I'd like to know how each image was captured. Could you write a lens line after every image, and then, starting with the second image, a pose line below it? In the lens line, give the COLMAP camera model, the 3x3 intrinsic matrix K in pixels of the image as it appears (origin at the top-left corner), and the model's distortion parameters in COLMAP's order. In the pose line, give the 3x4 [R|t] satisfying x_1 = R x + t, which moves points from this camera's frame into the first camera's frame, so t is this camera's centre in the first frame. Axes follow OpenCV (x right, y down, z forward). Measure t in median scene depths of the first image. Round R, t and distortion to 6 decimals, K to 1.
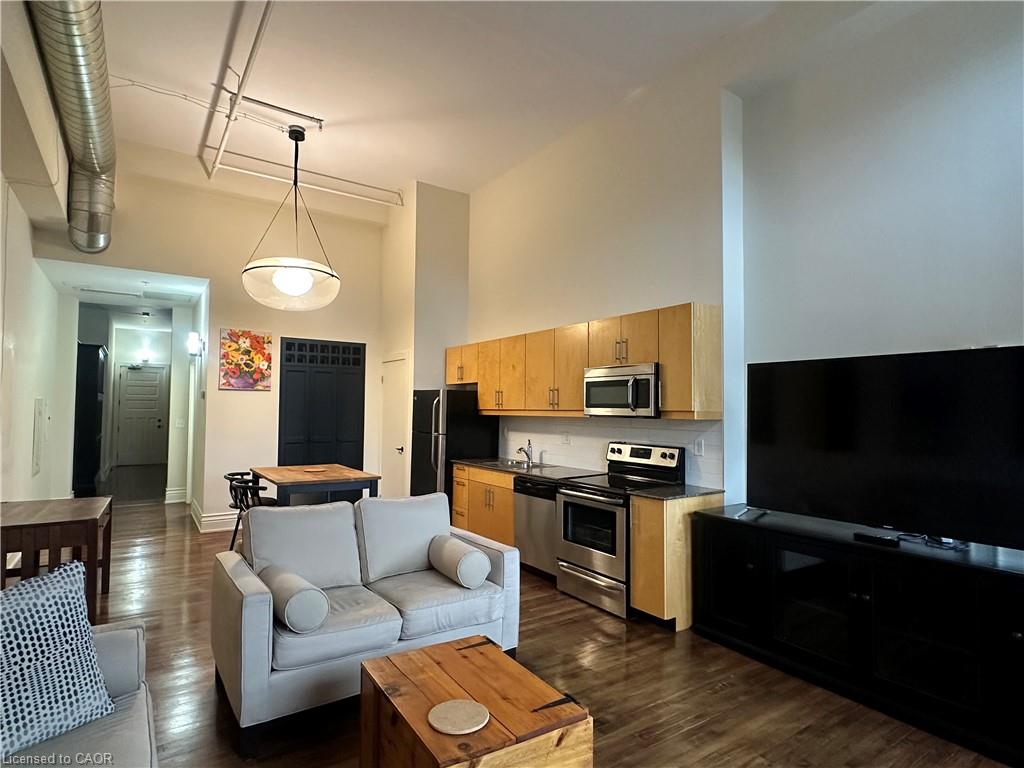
lens RADIAL K [[545.6, 0, 509.5], [0, 545.6, 386.6], [0, 0, 1]] dist [-0.009714, 0.002763]
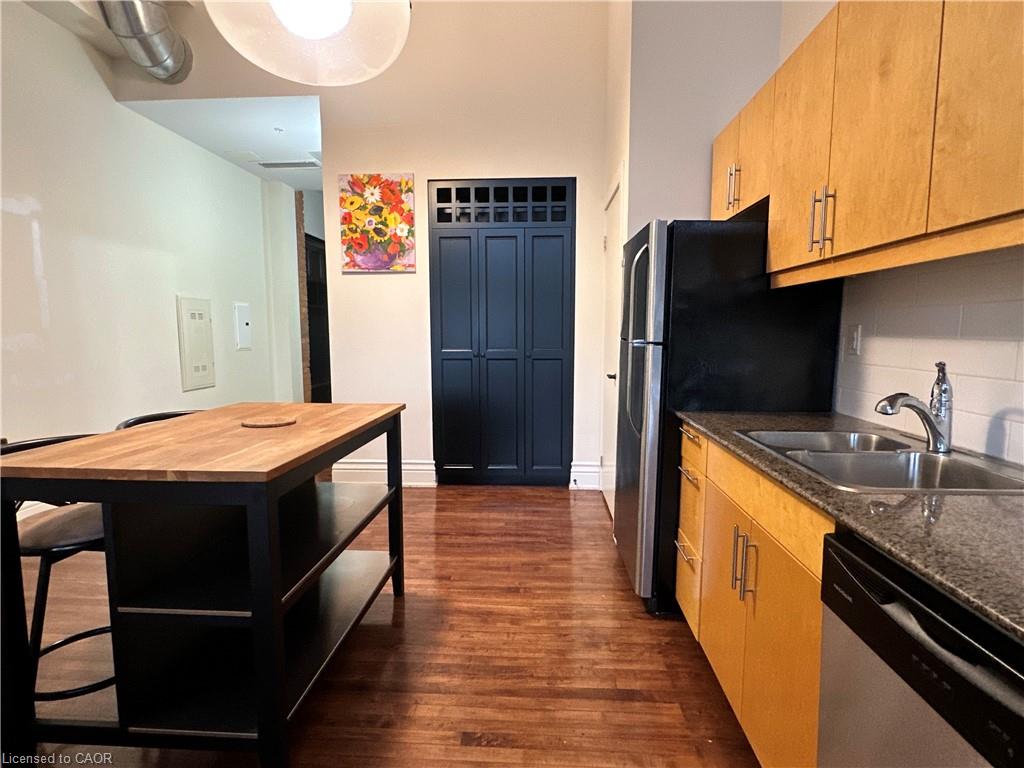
lens RADIAL K [[545.6, 0, 511.5], [0, 545.6, 390.9], [0, 0, 1]] dist [-0.009714, 0.002763]
pose [[0.792549, 0.060031, -0.606846, 0.030968], [0.031872, 0.989705, 0.139530, 0.066556], [0.608974, -0.129926, 0.782477, 0.661065]]
